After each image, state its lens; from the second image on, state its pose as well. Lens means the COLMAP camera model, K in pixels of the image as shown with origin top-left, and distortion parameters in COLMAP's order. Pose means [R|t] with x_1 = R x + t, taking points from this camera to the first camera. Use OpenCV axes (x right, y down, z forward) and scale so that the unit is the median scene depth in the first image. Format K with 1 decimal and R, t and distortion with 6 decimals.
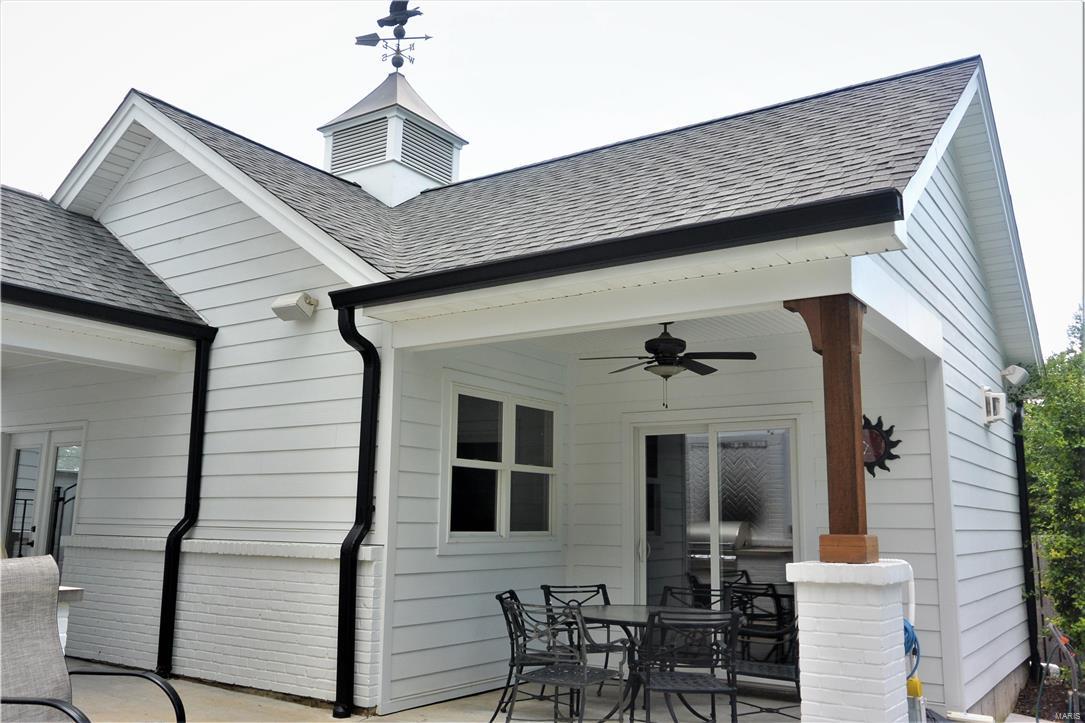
lens RADIAL K [[916.6, 0, 542.5], [0, 916.6, 361.5], [0, 0, 1]] dist [-0.022727, -0.007760]
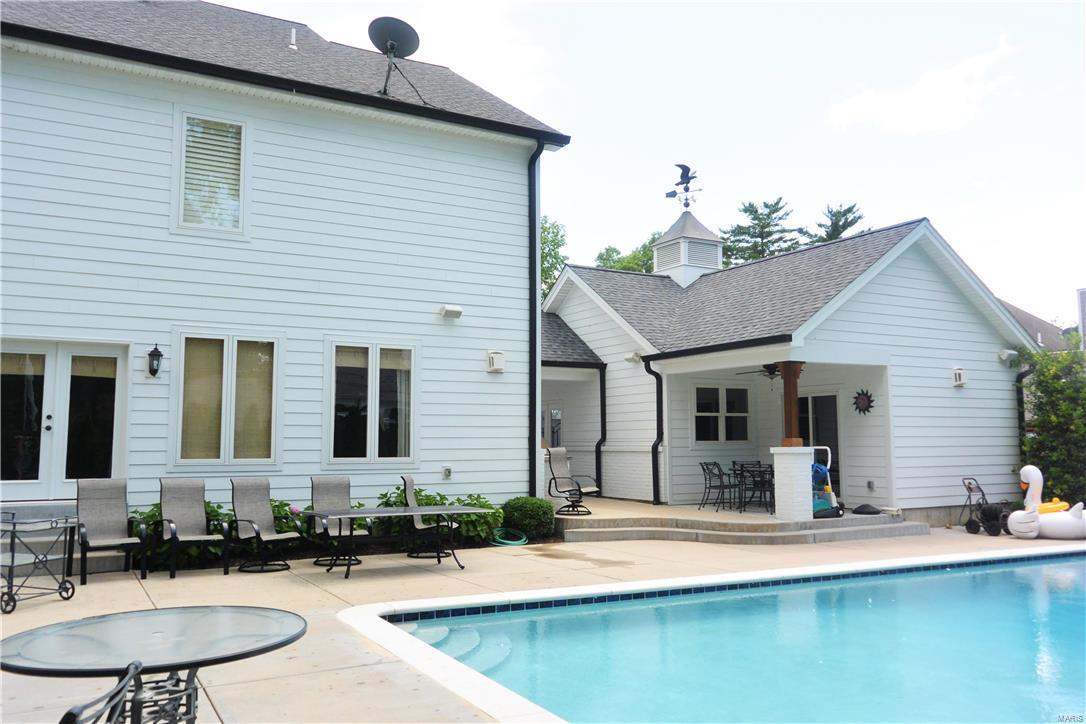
lens RADIAL K [[841.3, 0, 543.0], [0, 841.3, 362.0], [0, 0, 1]] dist [-0.005518, 0.002666]
pose [[0.893449, -0.059627, -0.445189, 0.538493], [0.094056, 0.994012, 0.055627, -0.192556], [0.439206, -0.091572, 0.893707, -1.192707]]
